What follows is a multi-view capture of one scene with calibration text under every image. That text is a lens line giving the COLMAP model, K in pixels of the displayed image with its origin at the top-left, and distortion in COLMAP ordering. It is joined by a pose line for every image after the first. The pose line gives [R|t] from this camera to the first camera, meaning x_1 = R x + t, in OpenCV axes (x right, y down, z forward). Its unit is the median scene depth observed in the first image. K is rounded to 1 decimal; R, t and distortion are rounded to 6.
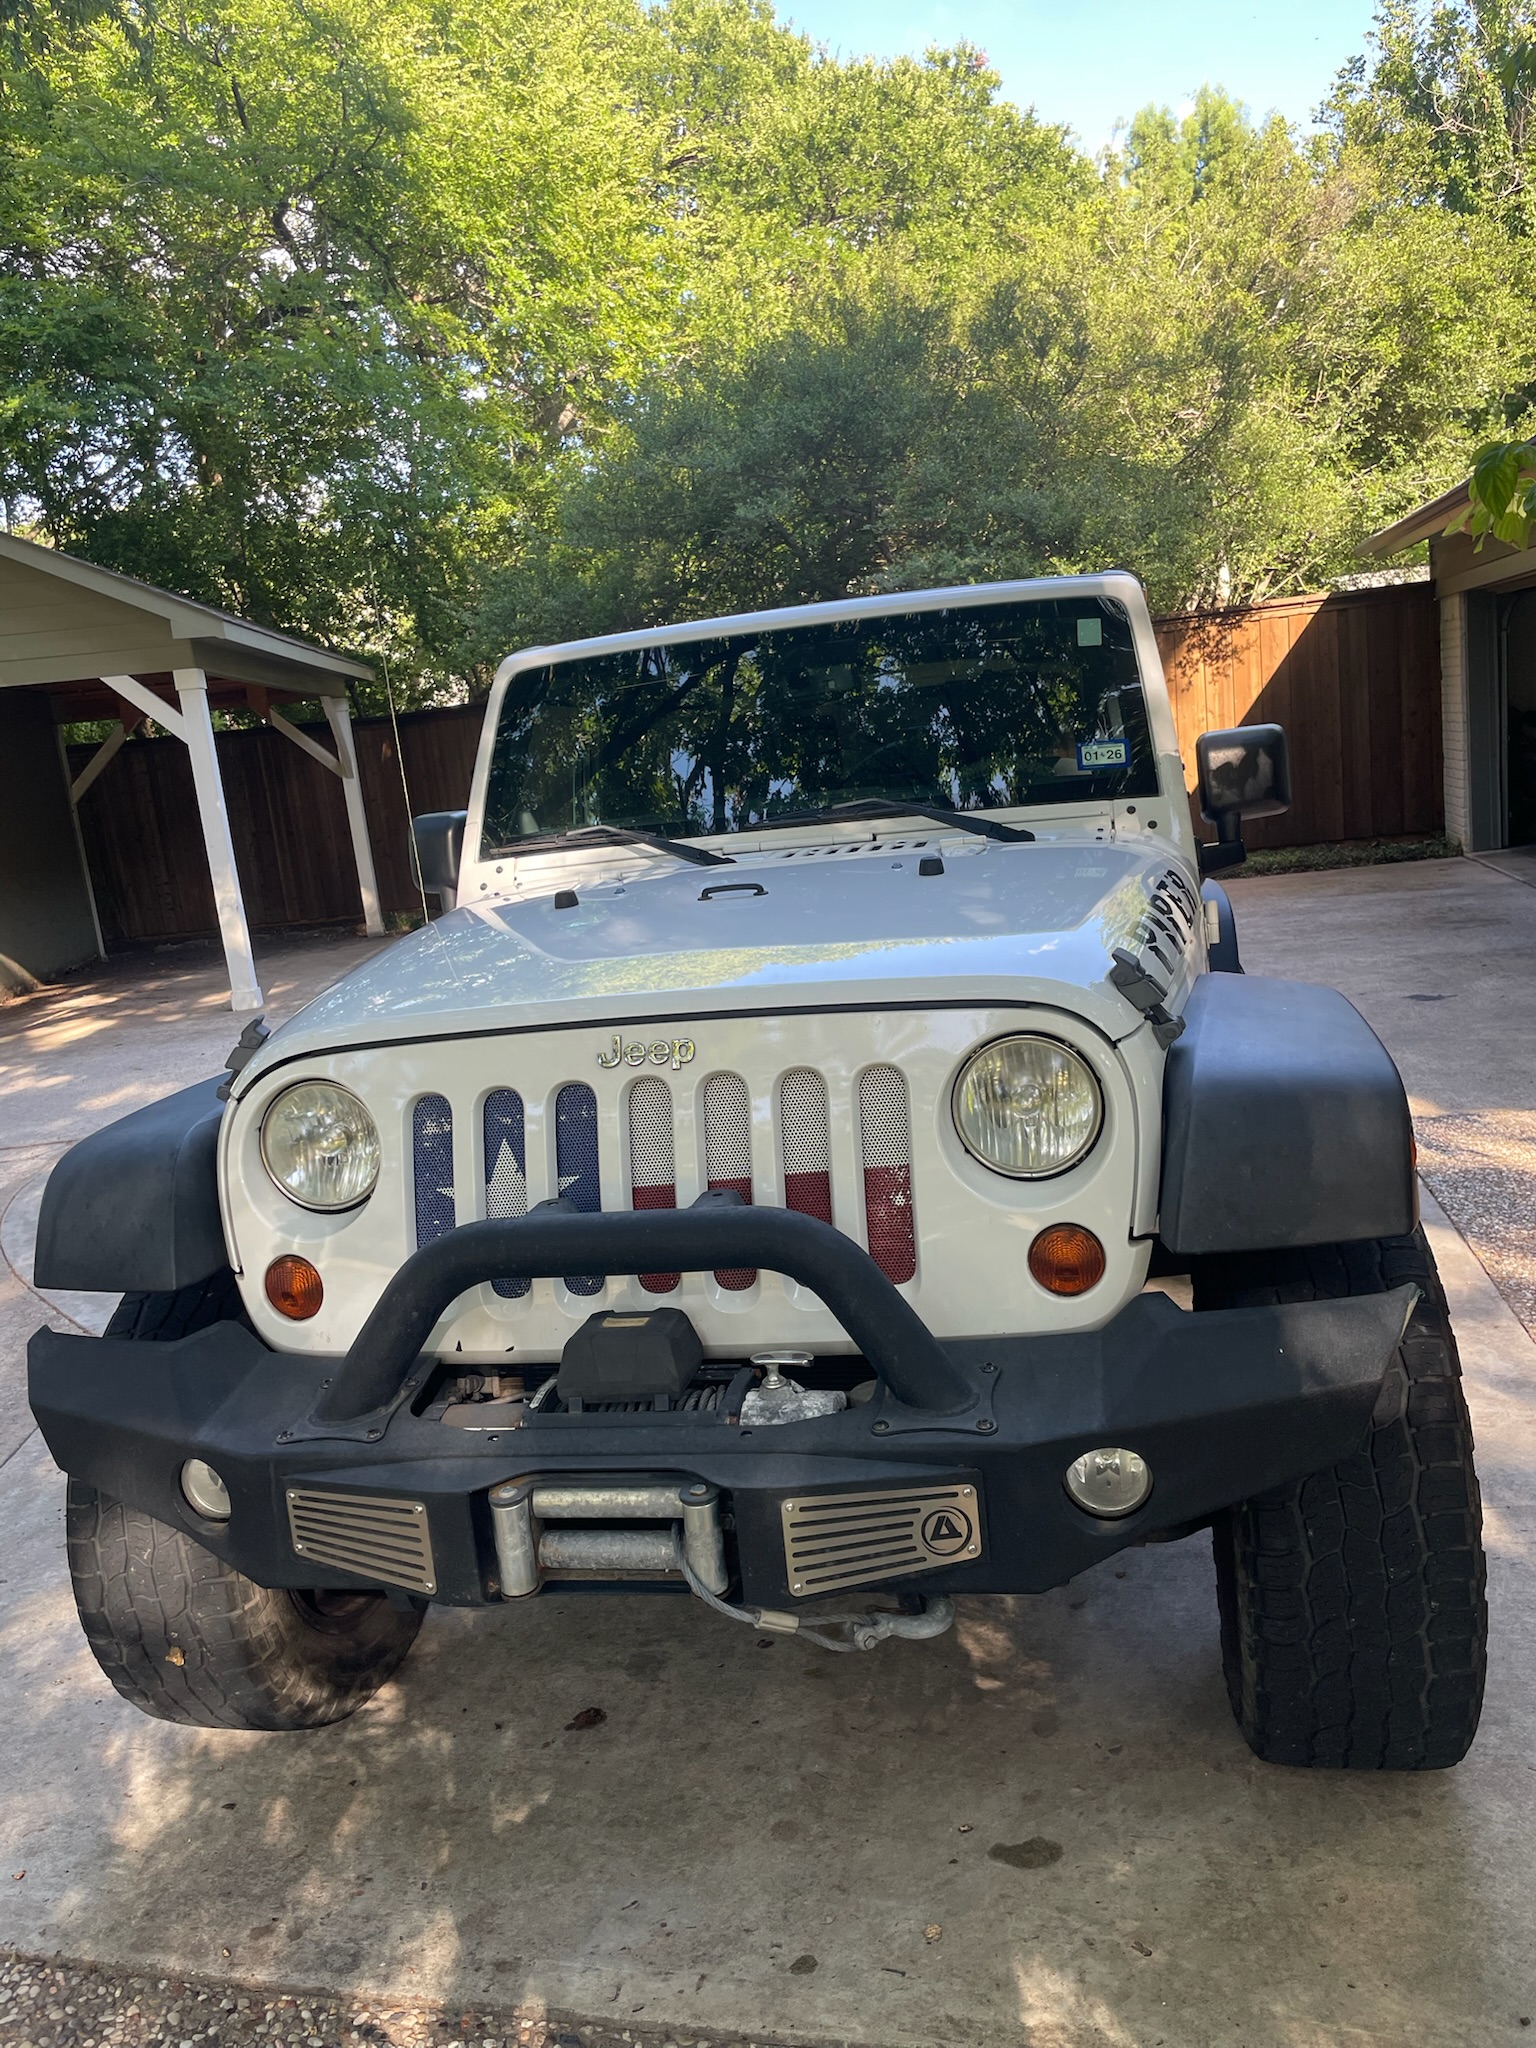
lens RADIAL K [[1526.9, 0, 768.0], [0, 1526.9, 1024.0], [0, 0, 1]] dist [0.092996, -0.122950]
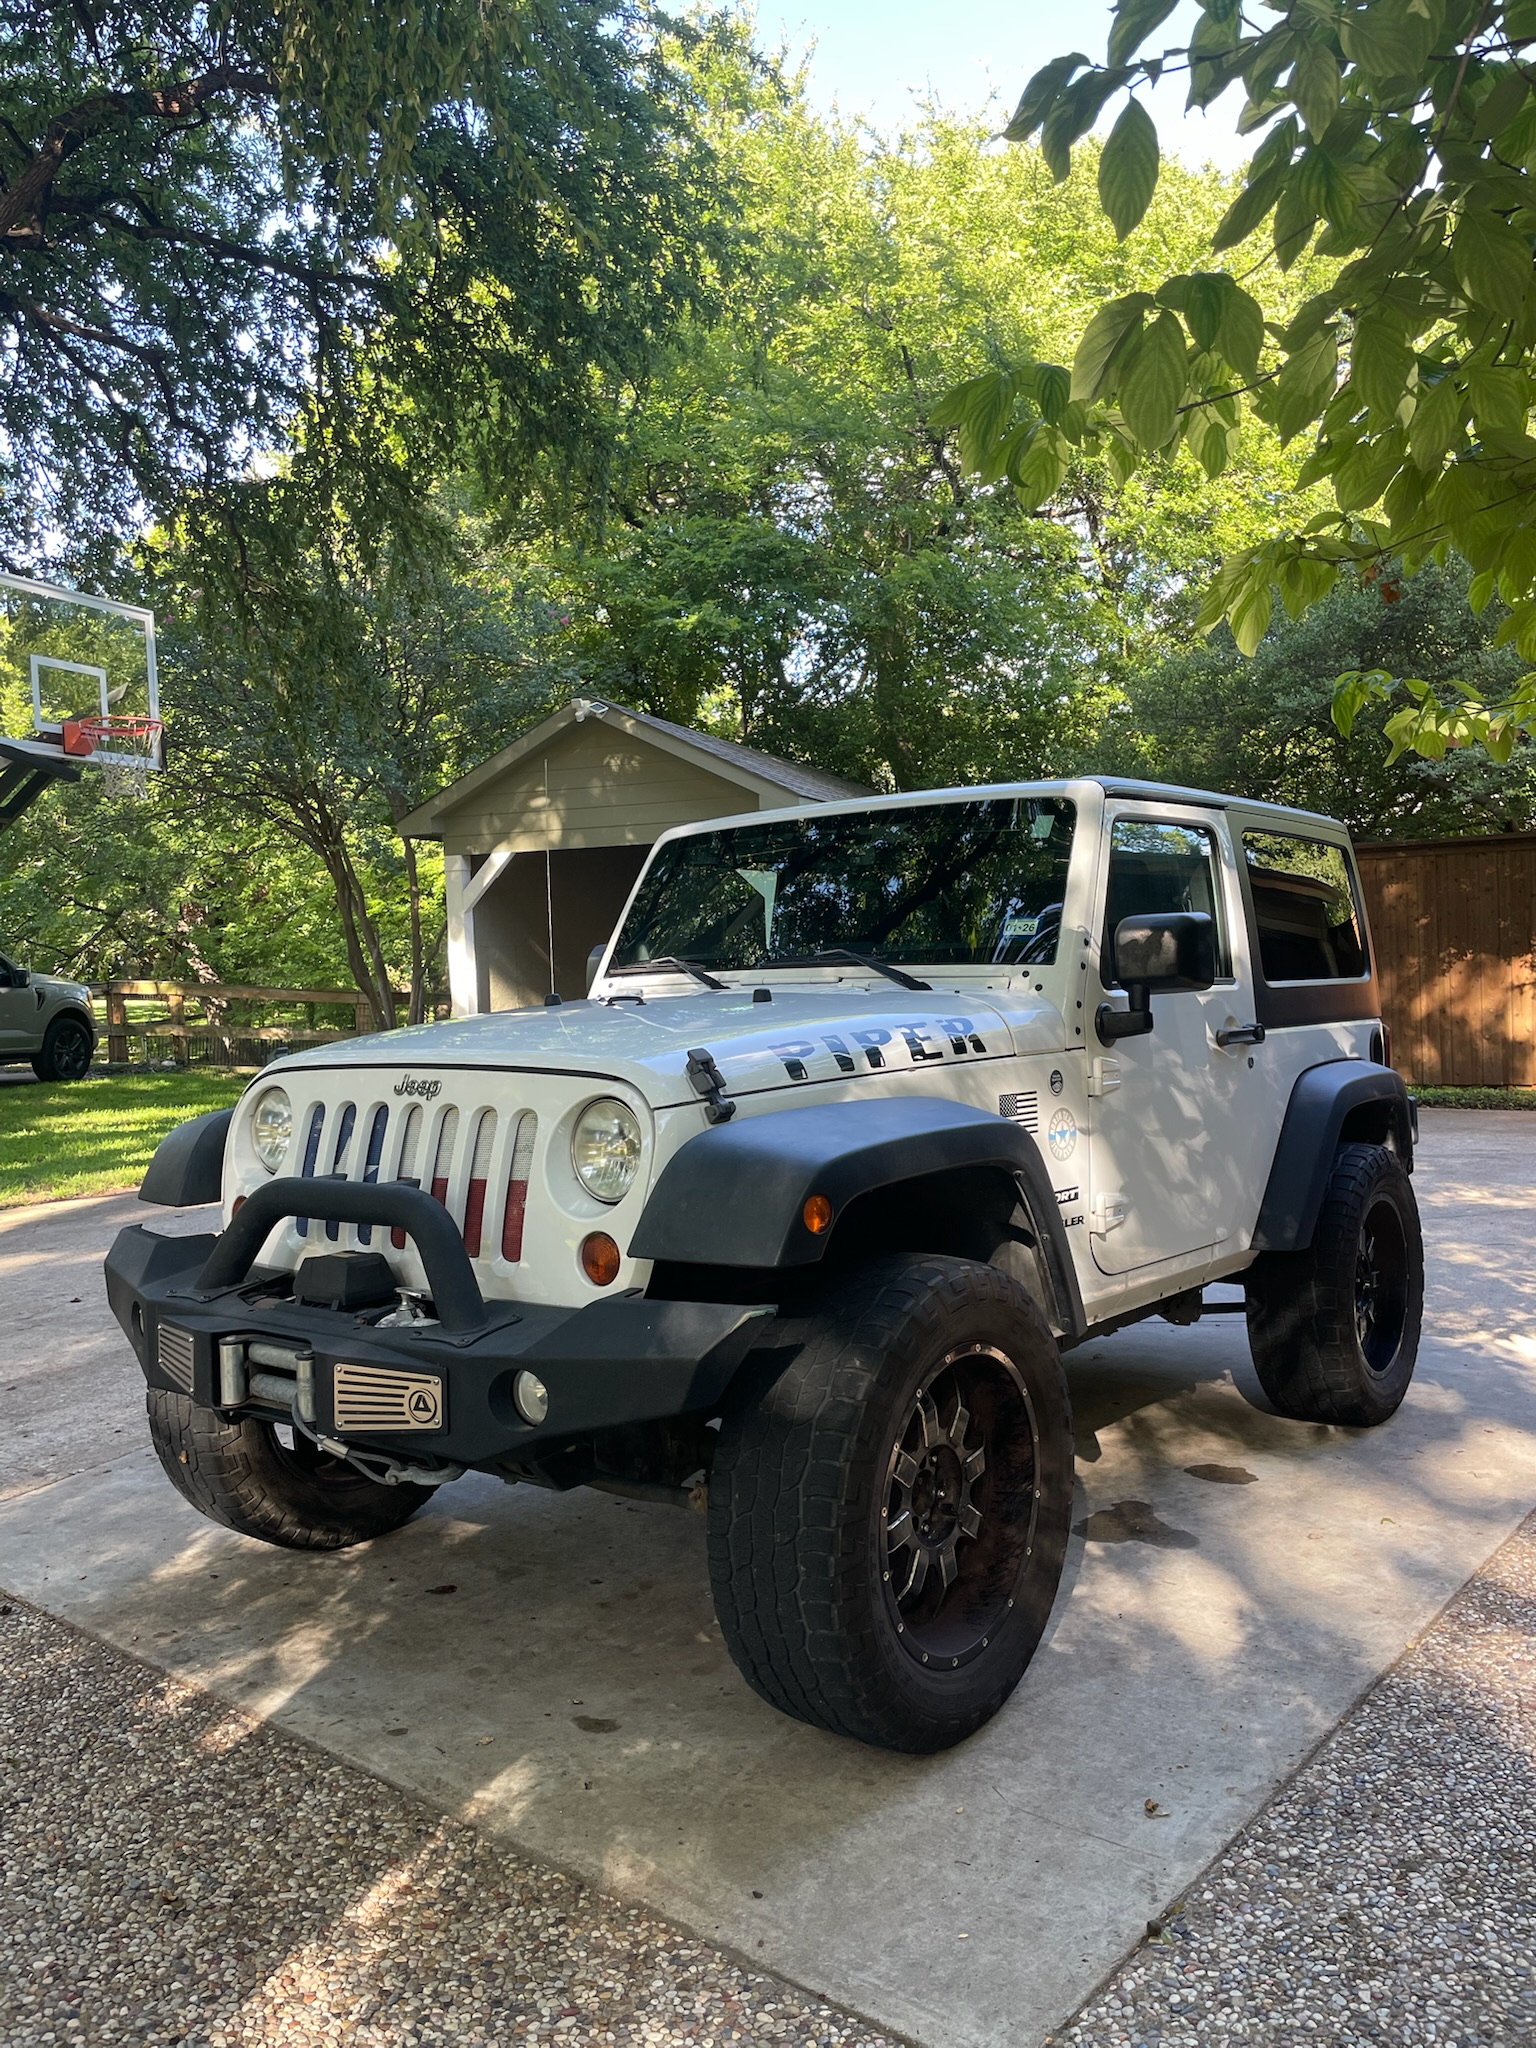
lens RADIAL K [[1532.6, 0, 777.9], [0, 1532.6, 1042.8], [0, 0, 1]] dist [0.094125, -0.121869]
pose [[0.897064, 0.096293, -0.431282, 0.863774], [-0.137824, 0.988254, -0.066023, 0.026368], [0.419858, 0.118668, 0.899798, -0.207577]]
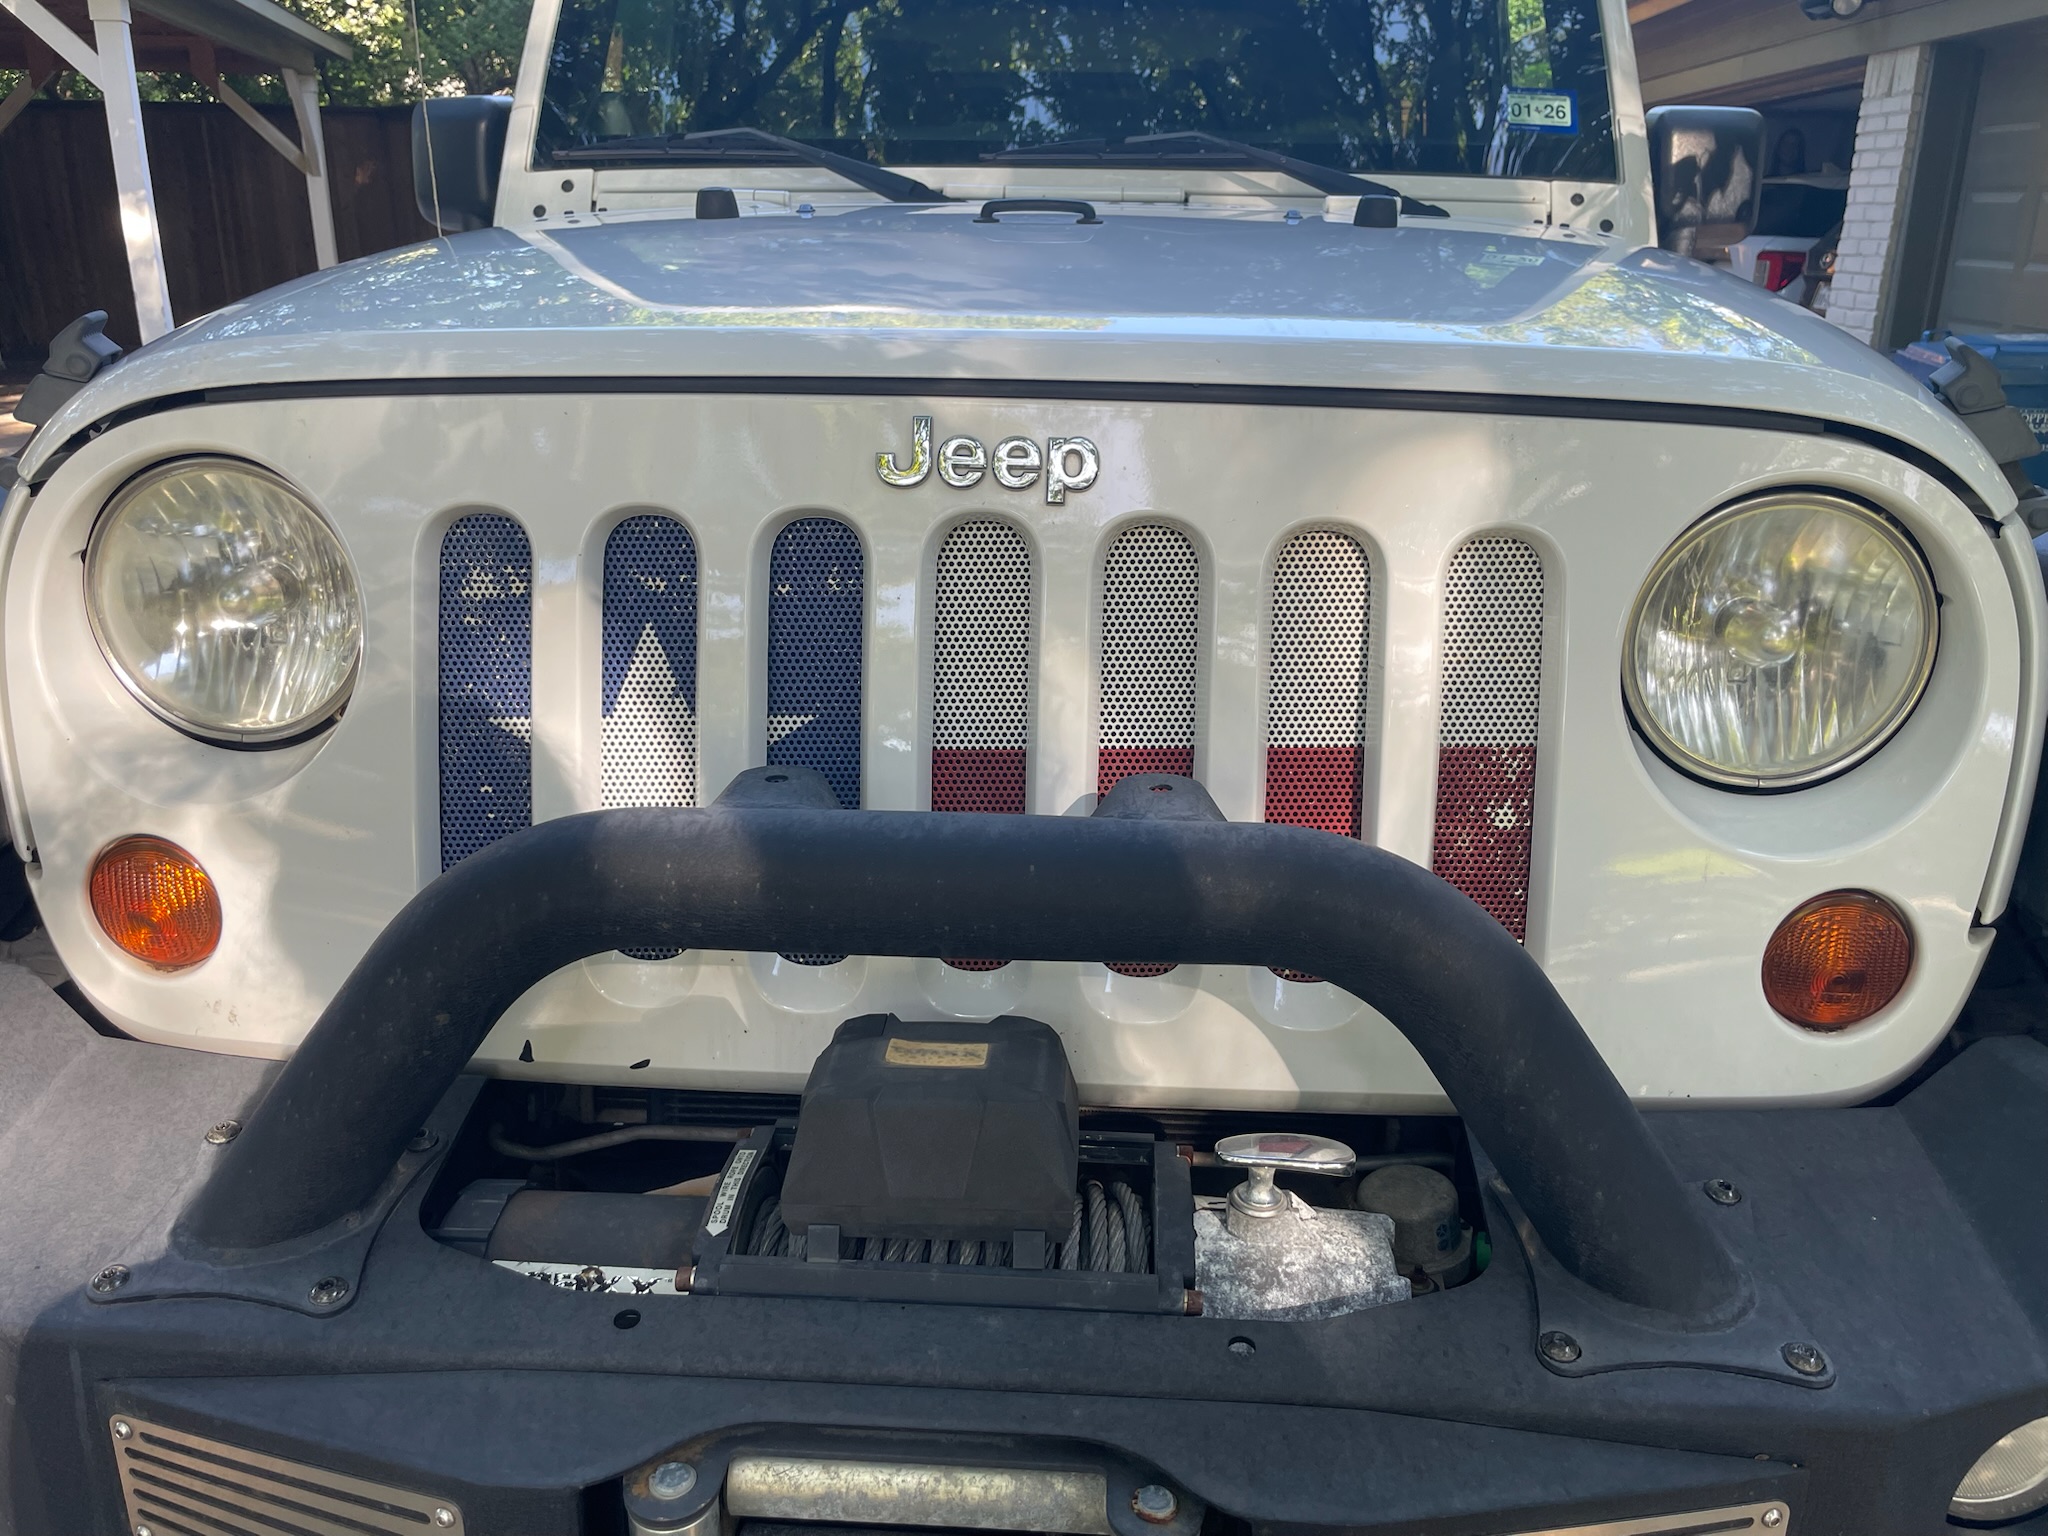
lens RADIAL K [[1548.6, 0, 1031.0], [0, 1548.6, 749.0], [0, 0, 1]] dist [0.071021, -0.103604]
pose [[0.982621, 0.067443, 0.172940, -0.138462], [-0.090121, 0.987823, 0.126822, 0.043061], [-0.162281, -0.140204, 0.976733, 0.522052]]
